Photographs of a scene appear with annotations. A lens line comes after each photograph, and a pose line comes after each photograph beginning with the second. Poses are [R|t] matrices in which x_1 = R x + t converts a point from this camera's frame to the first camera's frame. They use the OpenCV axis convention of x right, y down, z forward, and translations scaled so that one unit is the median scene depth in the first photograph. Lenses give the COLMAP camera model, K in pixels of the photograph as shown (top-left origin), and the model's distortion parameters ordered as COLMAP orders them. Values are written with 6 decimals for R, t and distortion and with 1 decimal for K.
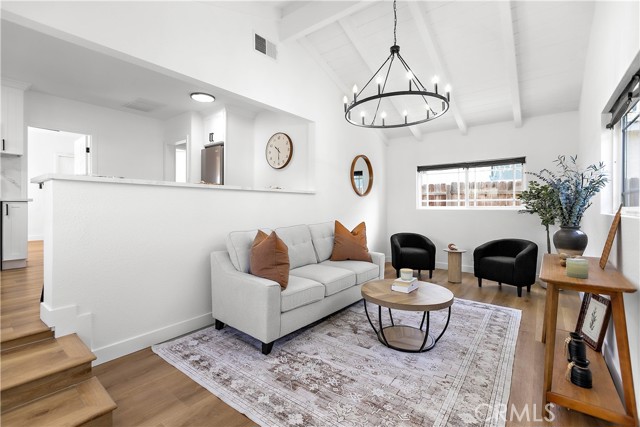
lens RADIAL K [[286.2, 0, 318.6], [0, 286.2, 208.6], [0, 0, 1]] dist [0.001826, 0.000400]
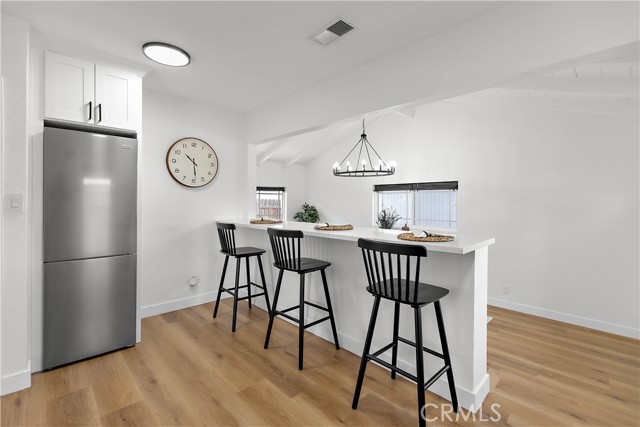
lens RADIAL K [[288.2, 0, 318.4], [0, 288.2, 202.4], [0, 0, 1]] dist [0.000825, 0.000111]
pose [[0.139607, -0.006576, 0.990185, -1.308626], [0.005801, 0.999966, 0.005823, -0.167270], [-0.990190, 0.004931, 0.139641, 0.939497]]
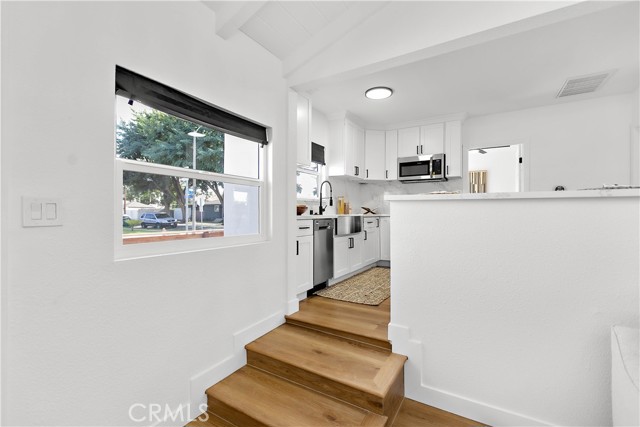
lens RADIAL K [[286.2, 0, 318.6], [0, 286.2, 208.6], [0, 0, 1]] dist [0.001826, 0.000400]
pose [[0.114862, -0.016008, -0.993252, 0.063742], [-0.016614, 0.999699, -0.018034, -0.031726], [0.993243, 0.018573, 0.114561, 0.403824]]
